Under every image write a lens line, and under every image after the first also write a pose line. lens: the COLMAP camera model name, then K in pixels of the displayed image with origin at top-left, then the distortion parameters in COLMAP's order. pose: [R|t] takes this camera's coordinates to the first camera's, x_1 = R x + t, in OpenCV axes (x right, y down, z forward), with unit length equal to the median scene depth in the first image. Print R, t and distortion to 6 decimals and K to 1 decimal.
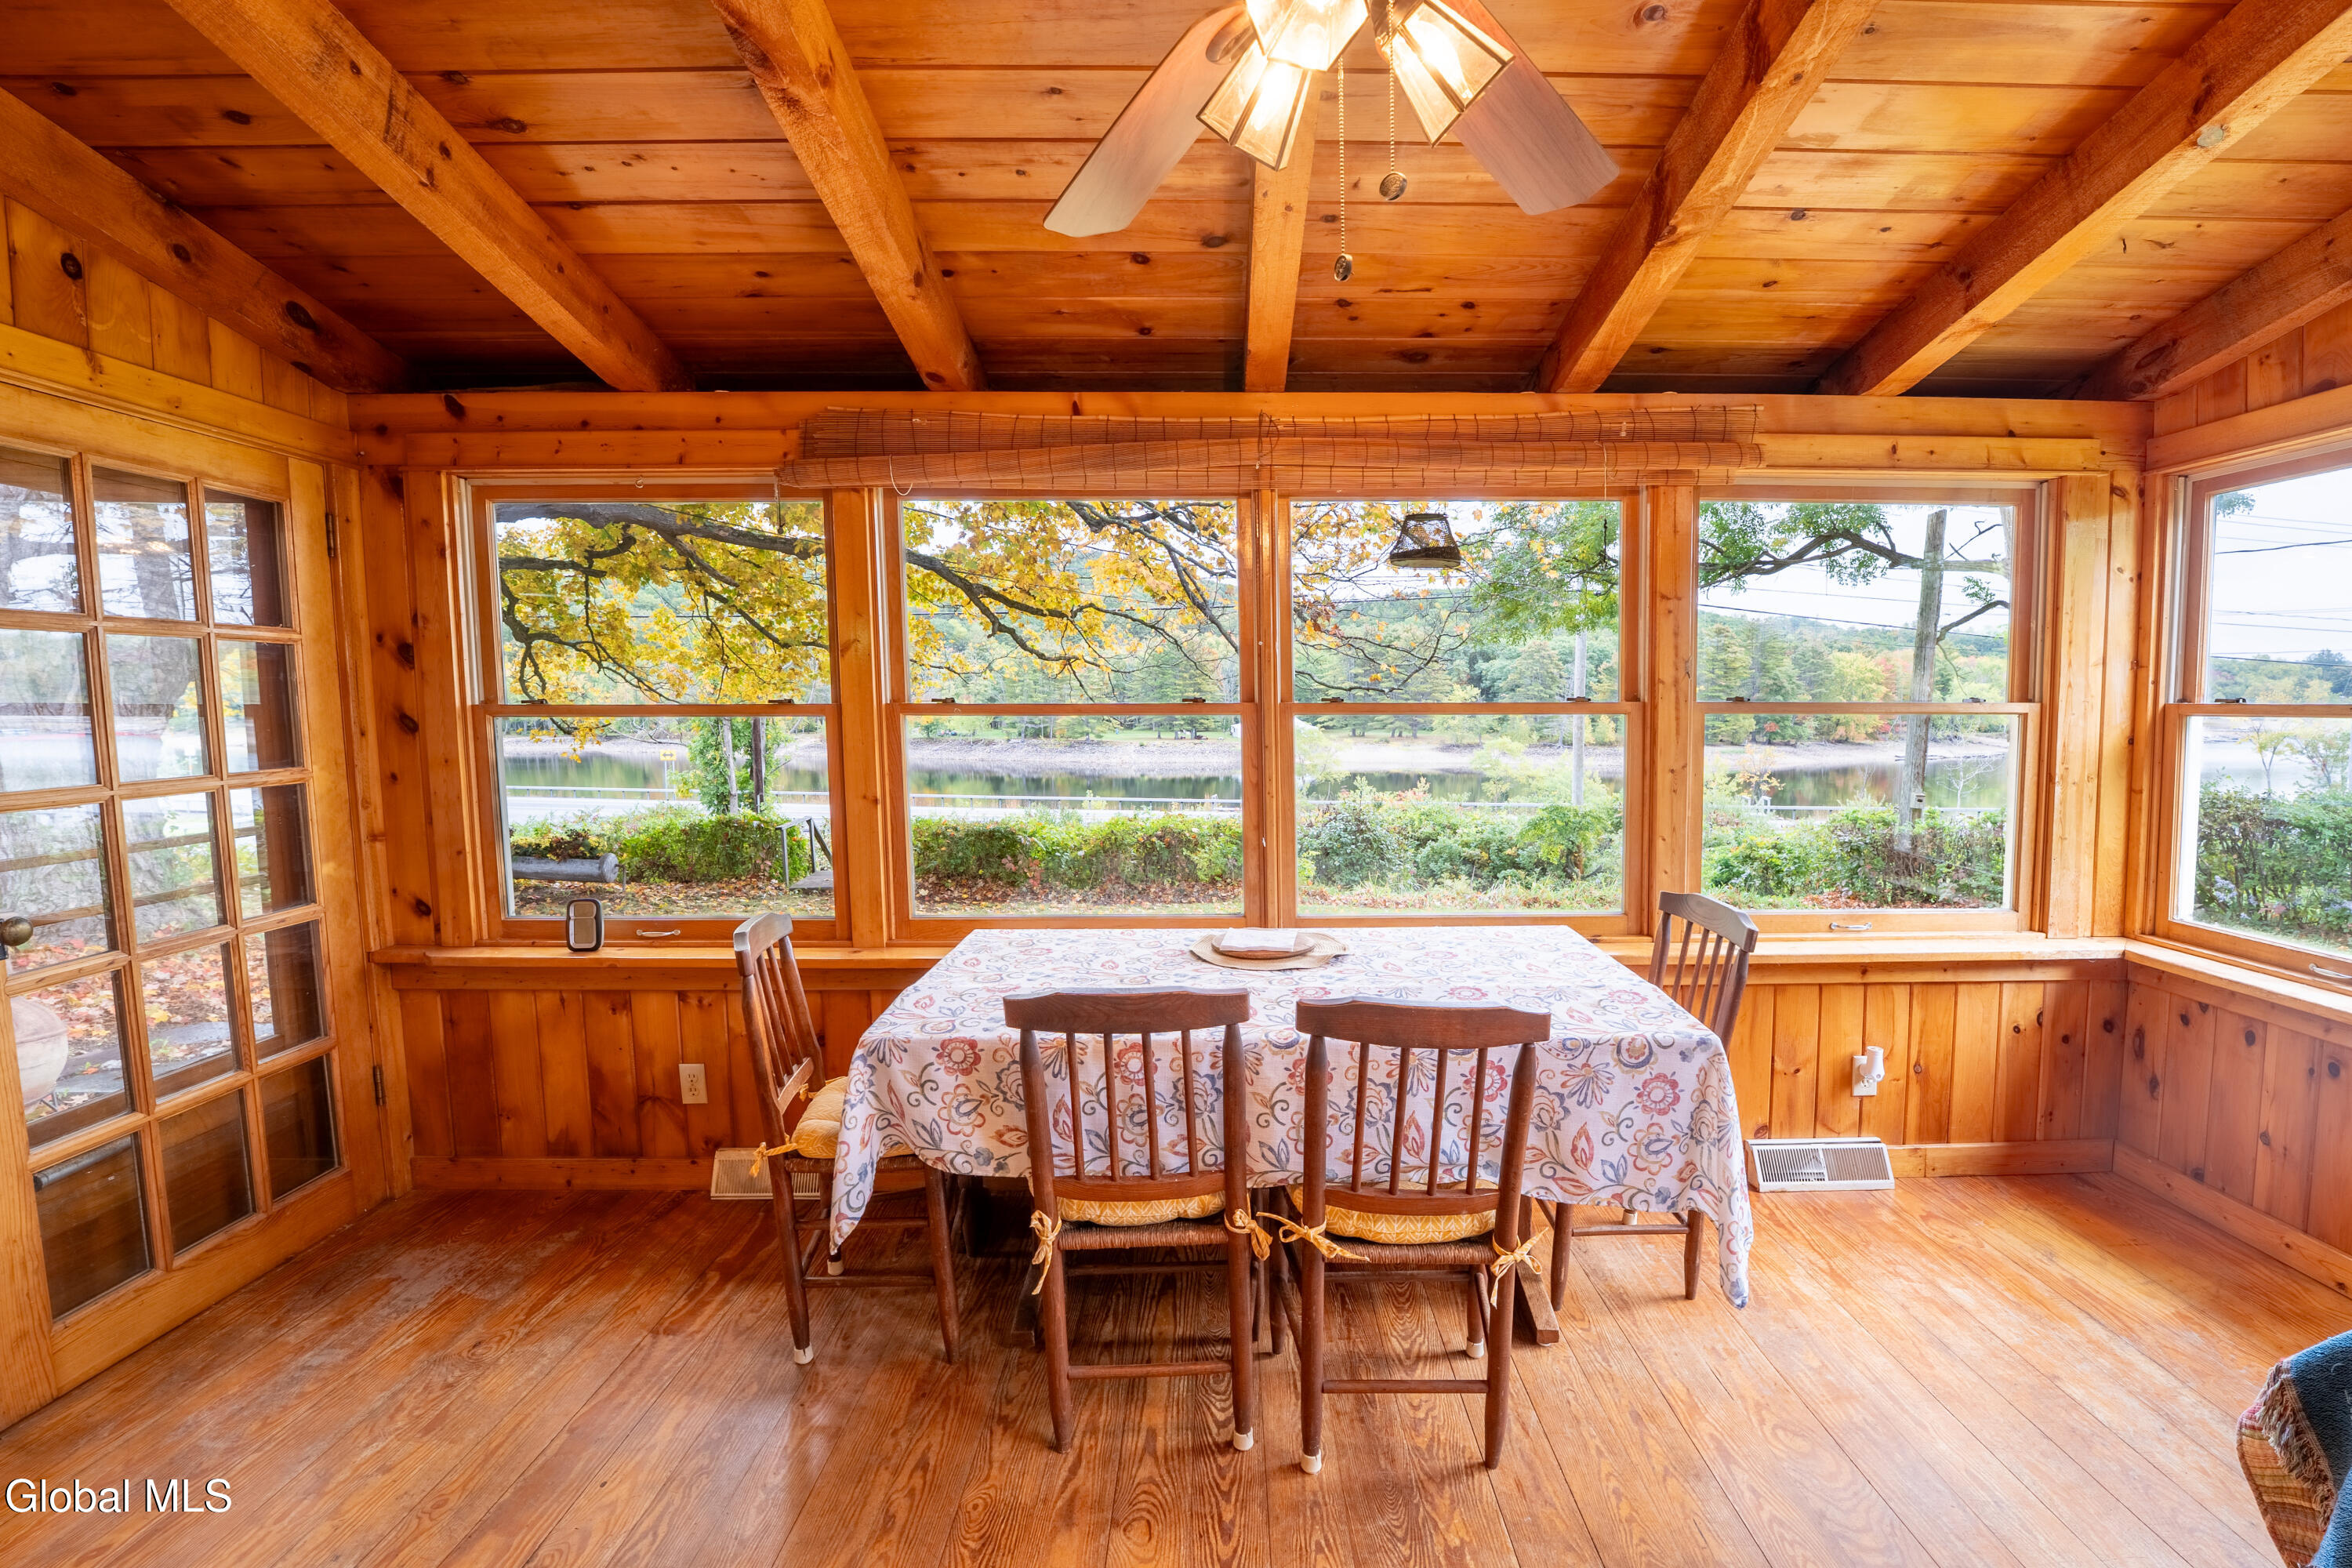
lens RADIAL K [[1013.7, 0, 1232.1], [0, 1013.7, 731.1], [0, 0, 1]] dist [-0.034377, 0.000046]
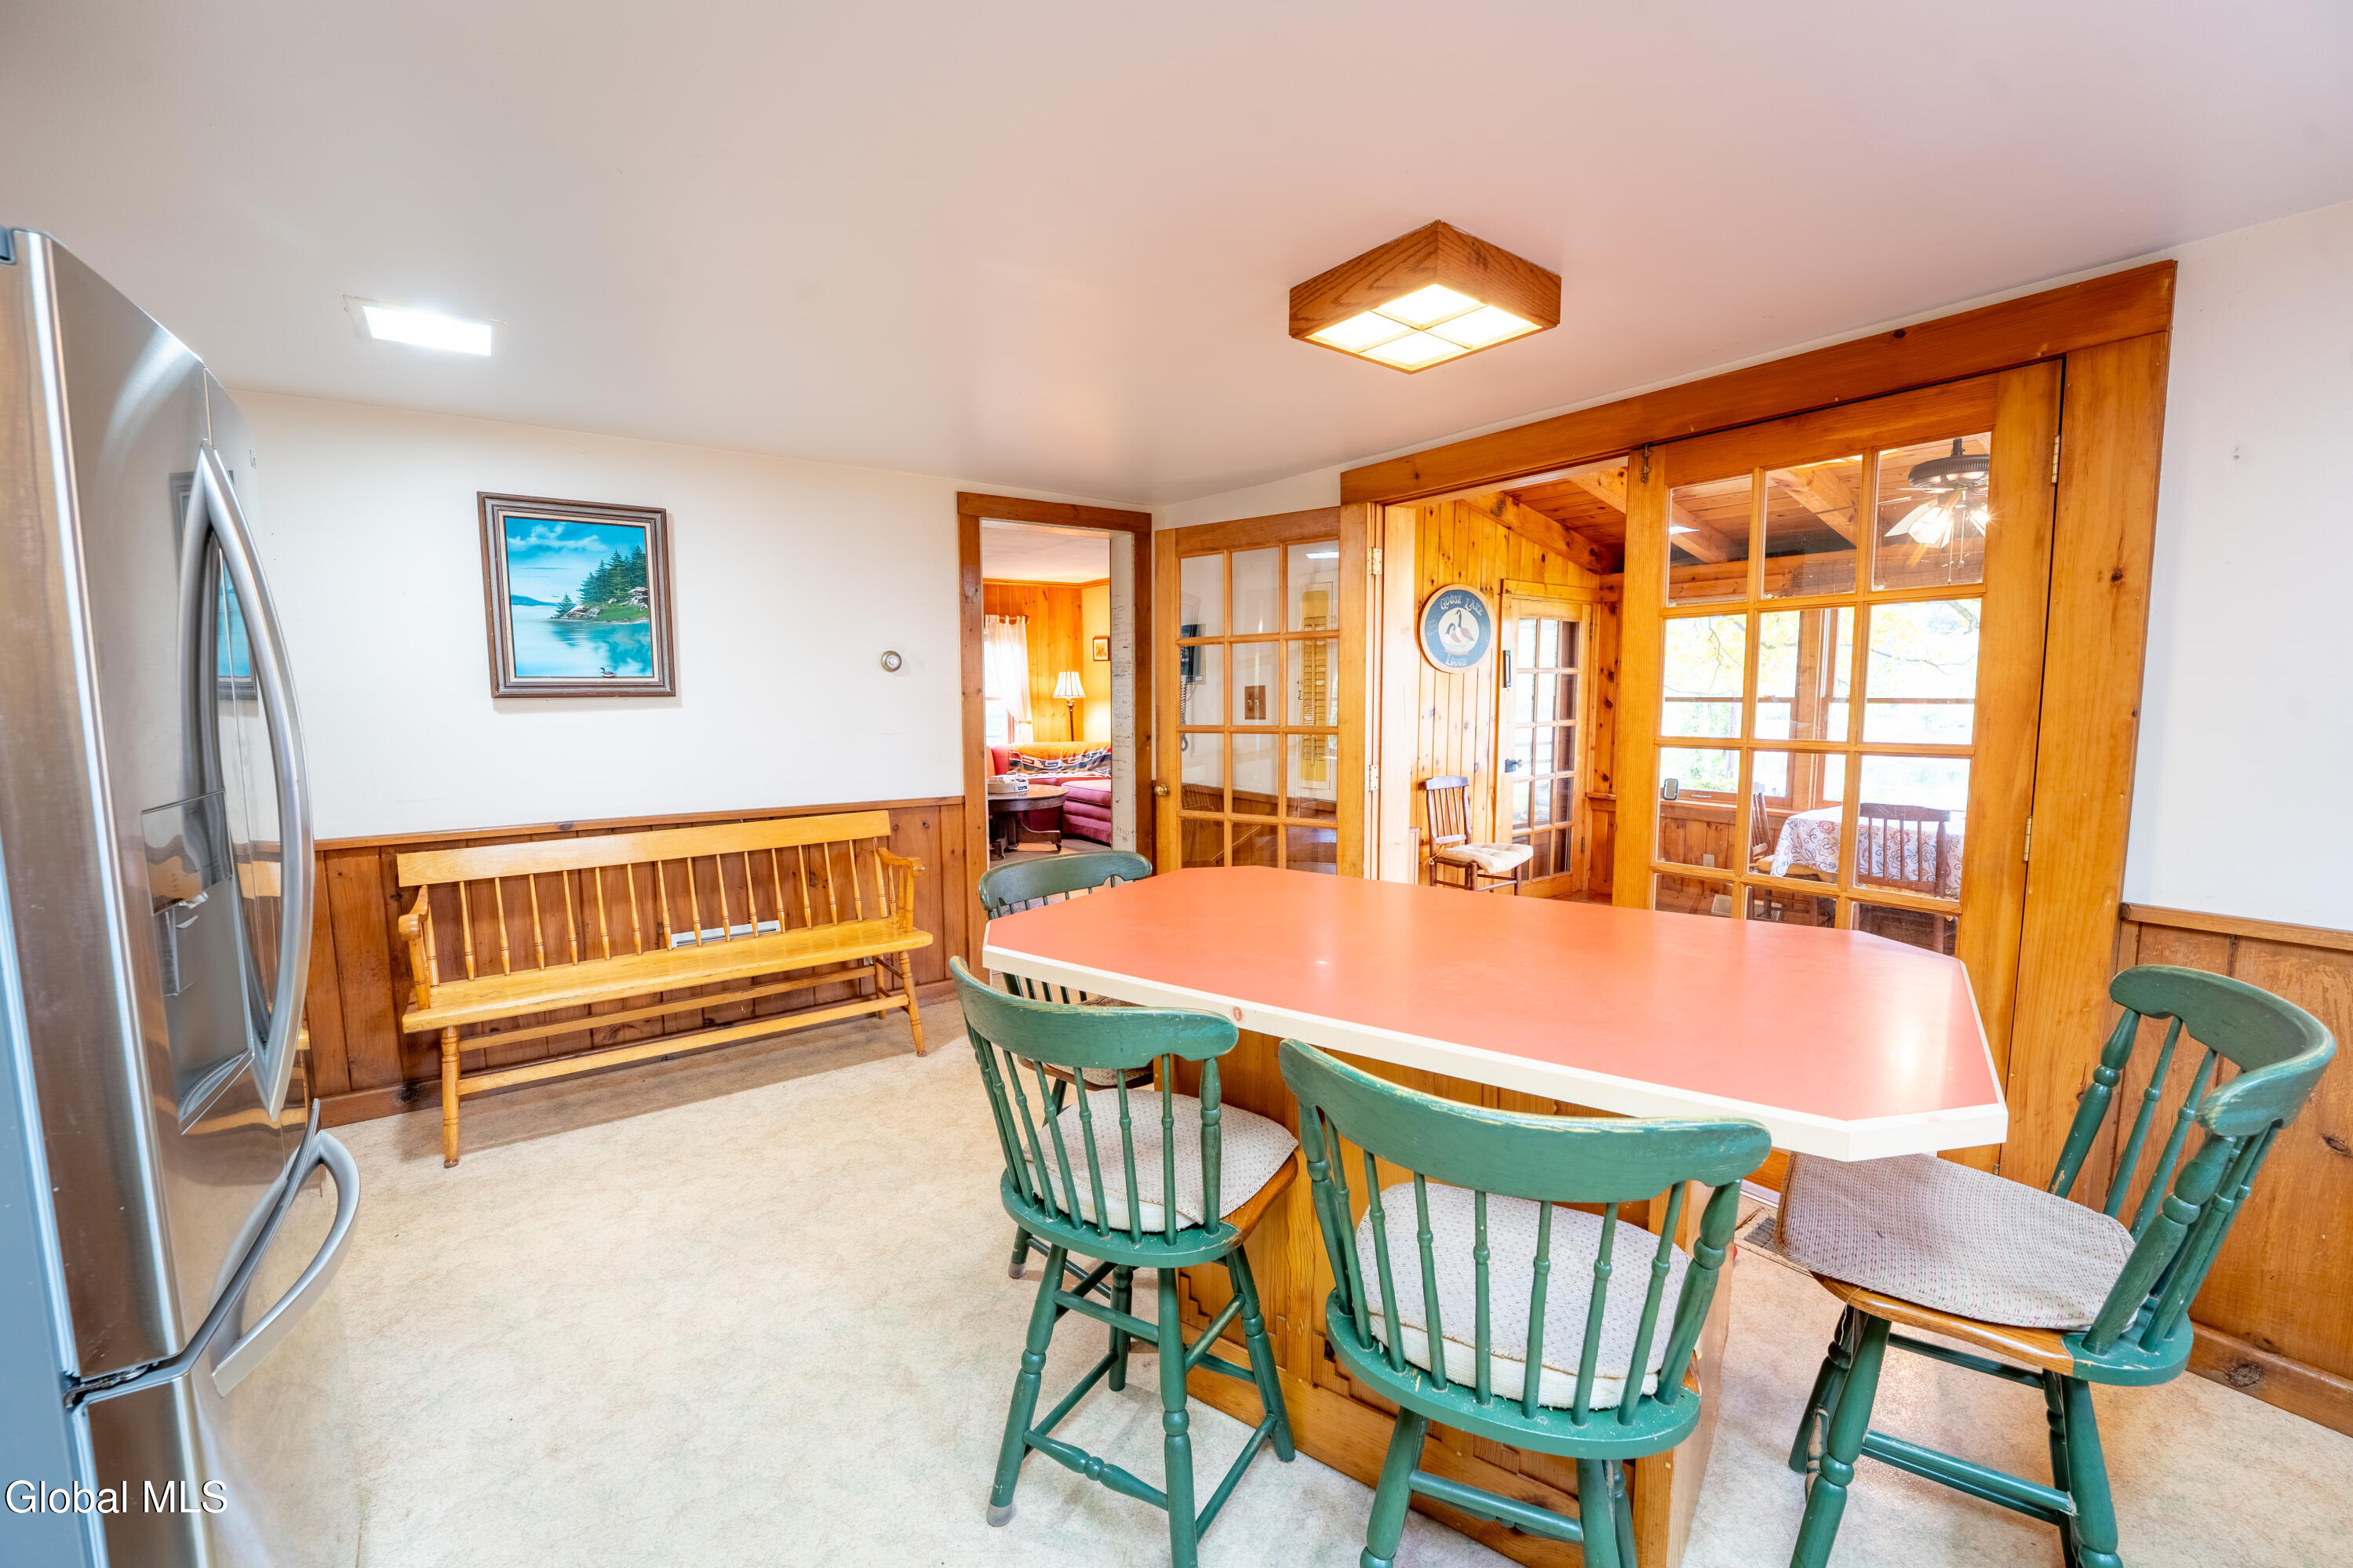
lens RADIAL K [[959.1, 0, 1197.4], [0, 959.1, 844.0], [0, 0, 1]] dist [-0.000629, -0.000006]
pose [[0.591288, 0.131924, -0.795597, 0.547474], [-0.027090, 0.989222, 0.143897, 0.021901], [0.806005, -0.063532, 0.588489, -1.318988]]
